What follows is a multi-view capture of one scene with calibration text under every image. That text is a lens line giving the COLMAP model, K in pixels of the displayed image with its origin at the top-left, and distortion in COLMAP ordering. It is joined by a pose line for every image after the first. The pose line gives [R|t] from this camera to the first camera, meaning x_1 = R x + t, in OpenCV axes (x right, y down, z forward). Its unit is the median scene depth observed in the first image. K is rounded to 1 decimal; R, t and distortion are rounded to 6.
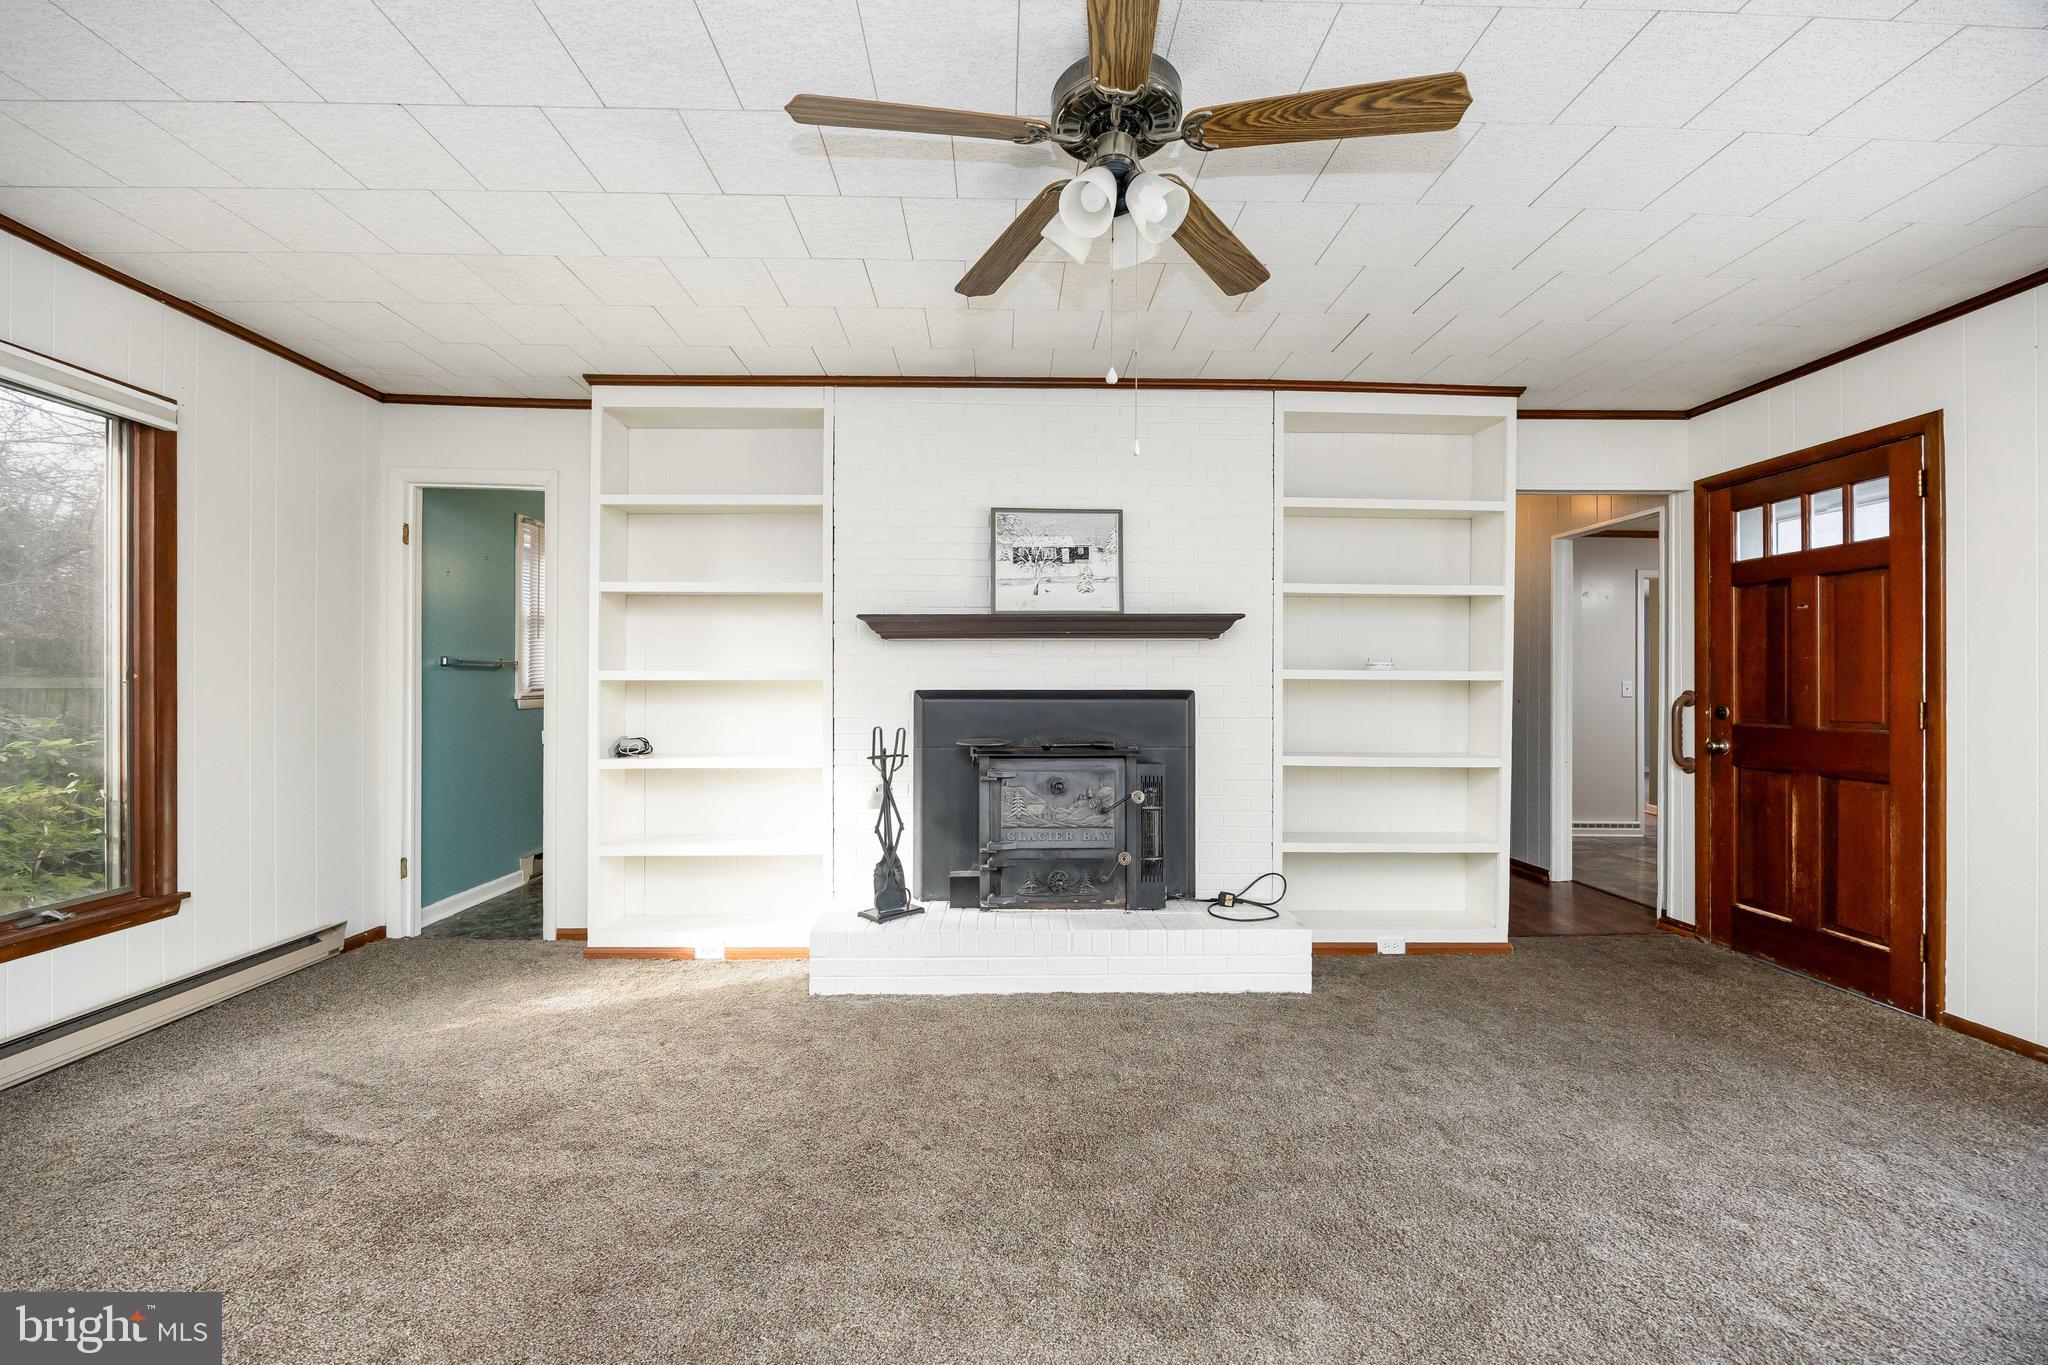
lens RADIAL K [[785.7, 0, 1023.1], [0, 785.7, 678.3], [0, 0, 1]] dist [-0.001046, 0.000058]
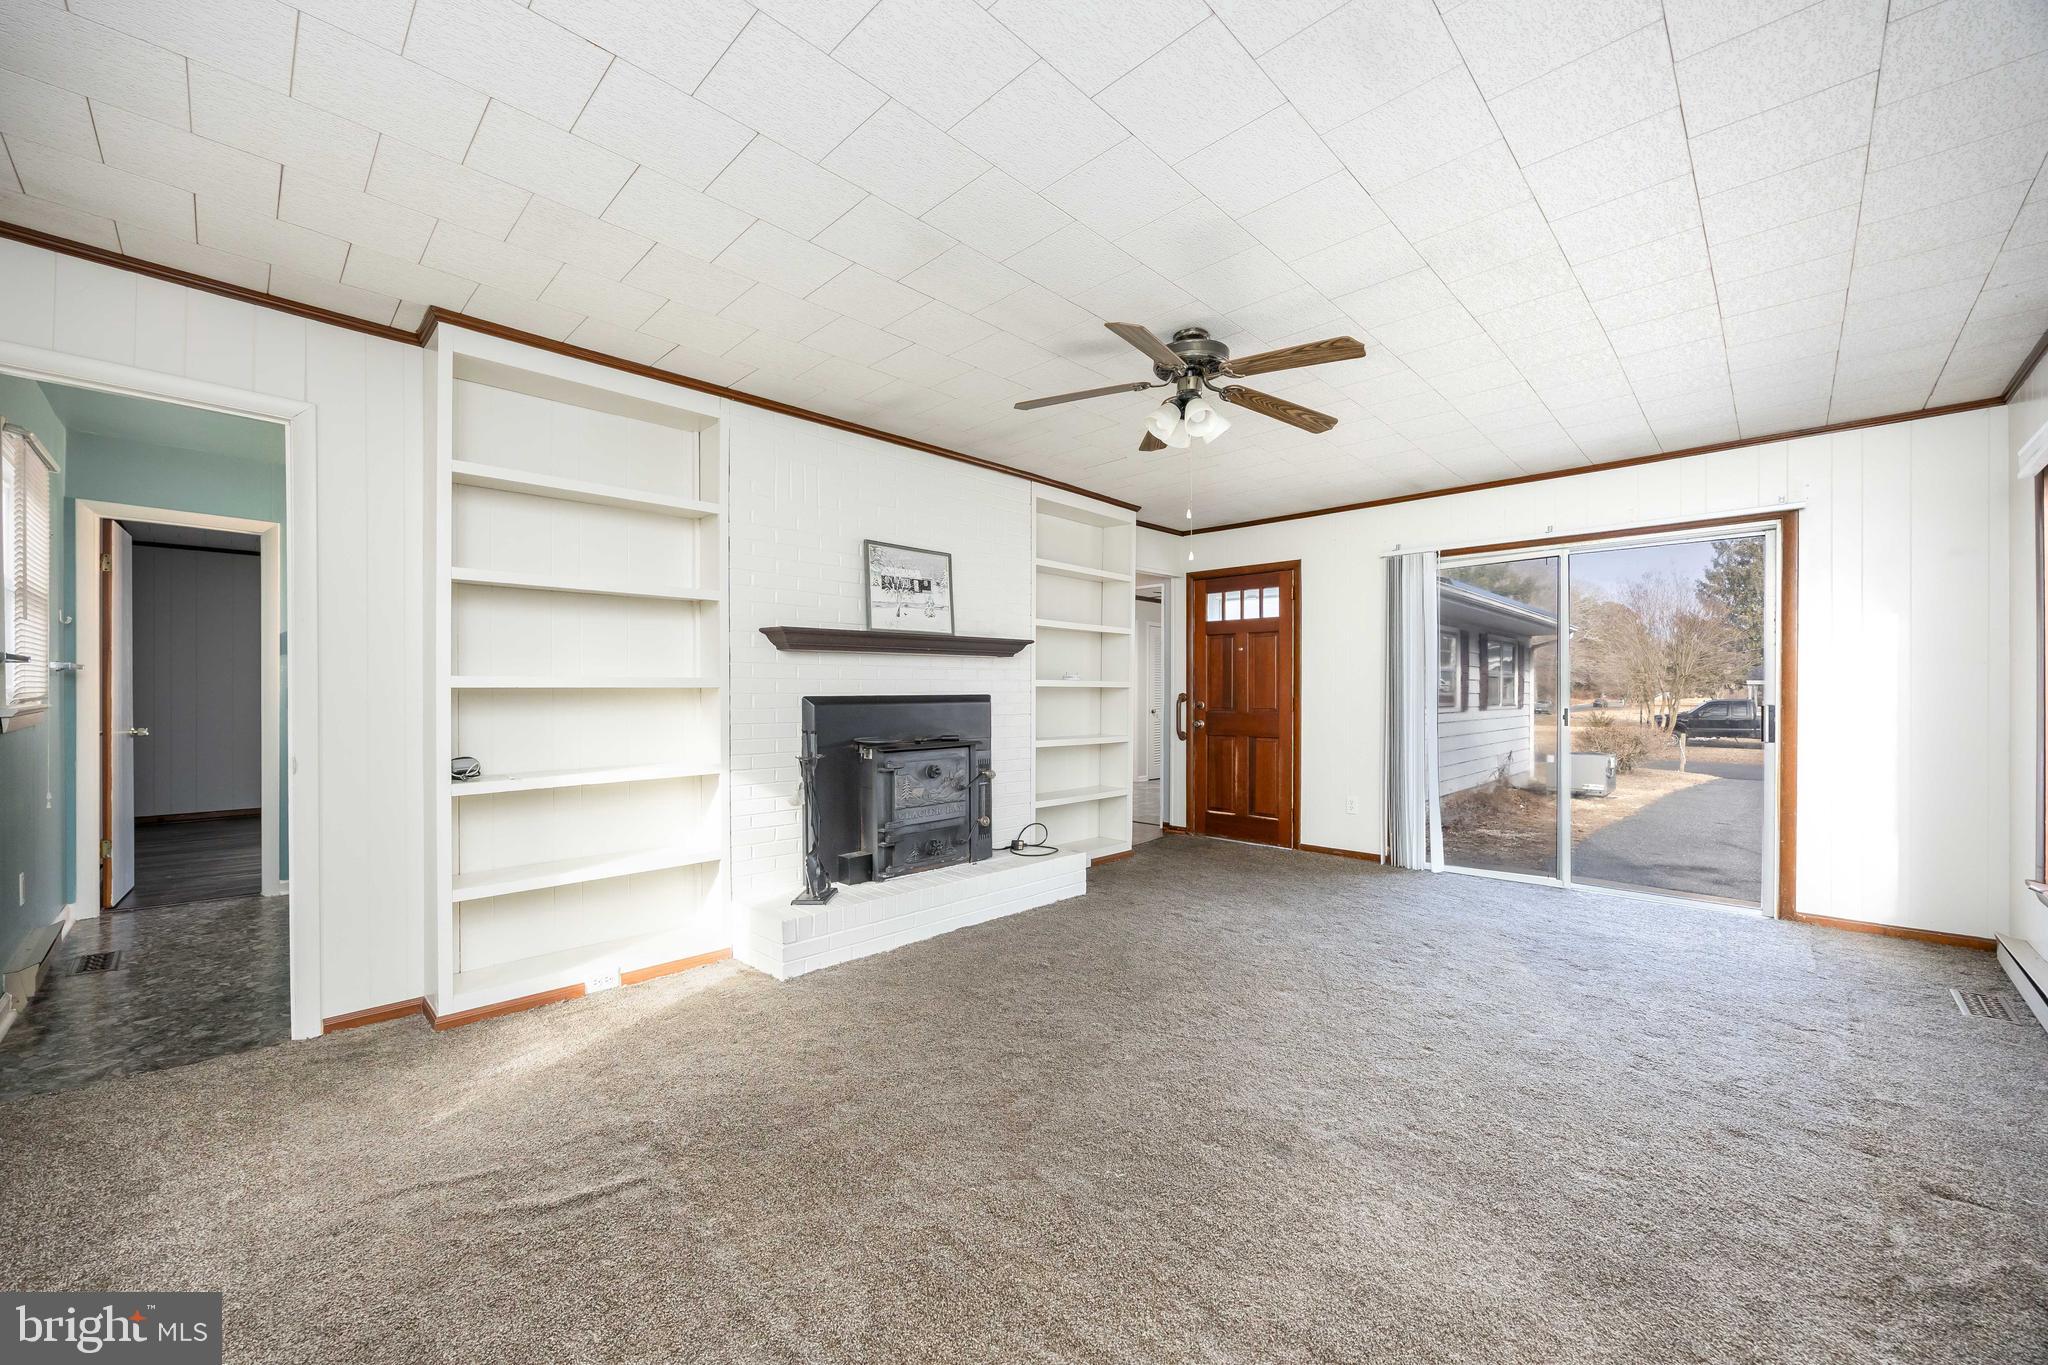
lens RADIAL K [[780.9, 0, 1019.7], [0, 780.9, 687.3], [0, 0, 1]] dist [0.001334, 0.000127]
pose [[0.720663, -0.000563, 0.693285, -0.680125], [-0.003773, 0.999982, 0.004734, -0.004012], [-0.693275, -0.006028, 0.720648, 0.005064]]
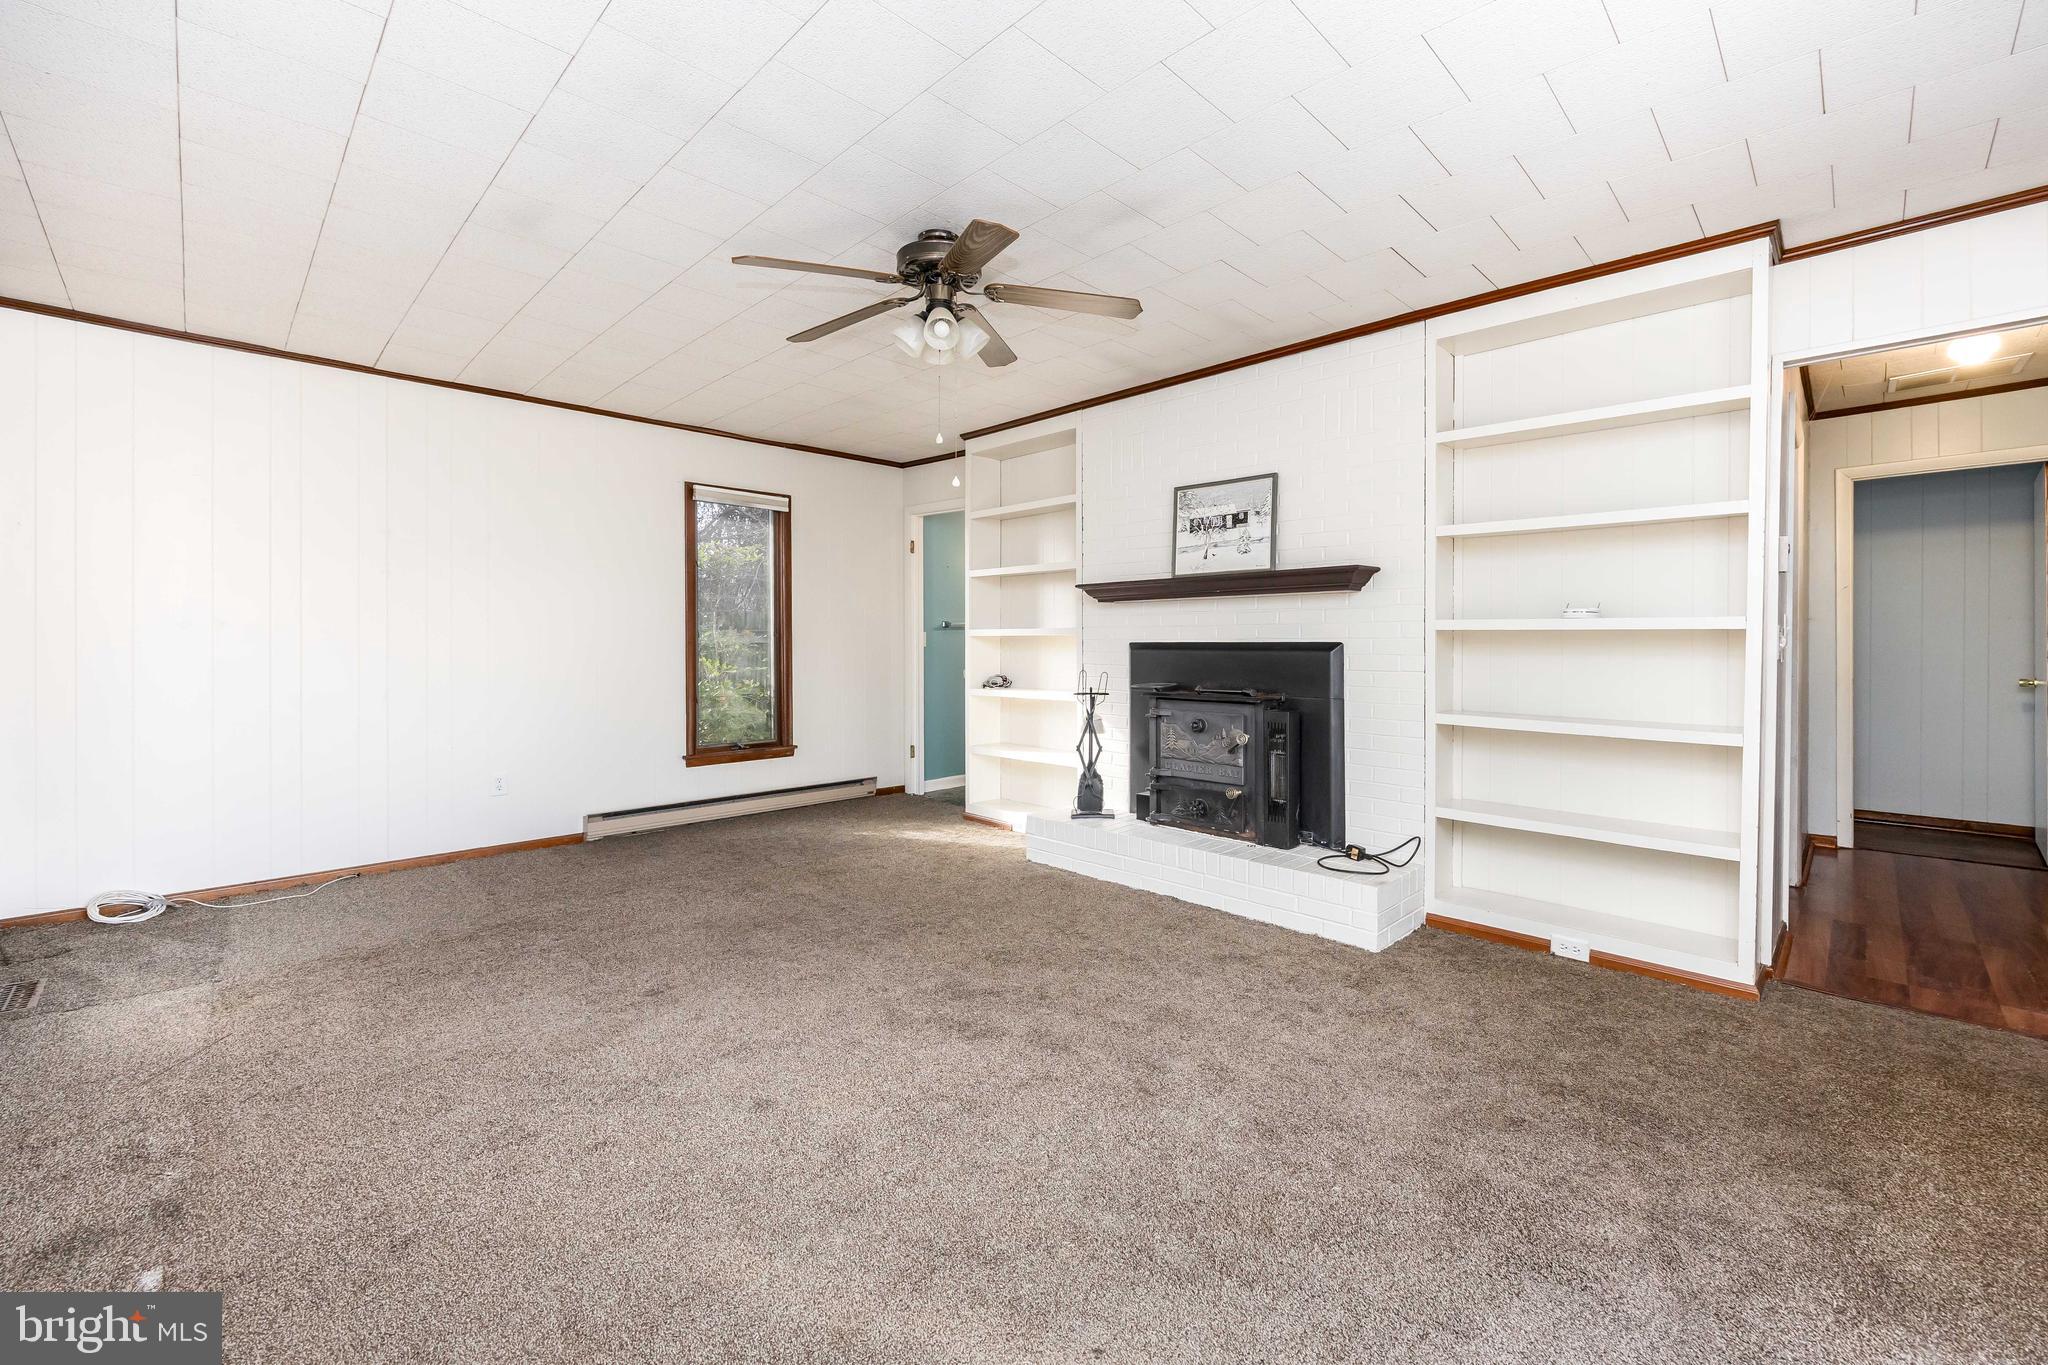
lens RADIAL K [[839.1, 0, 1082.6], [0, 839.1, 638.7], [0, 0, 1]] dist [0.000347, -0.000111]
pose [[0.714243, -0.003605, -0.699889, 0.740051], [0.009278, 0.999948, 0.004318, 0.002632], [0.699837, -0.009578, 0.714239, 0.003947]]
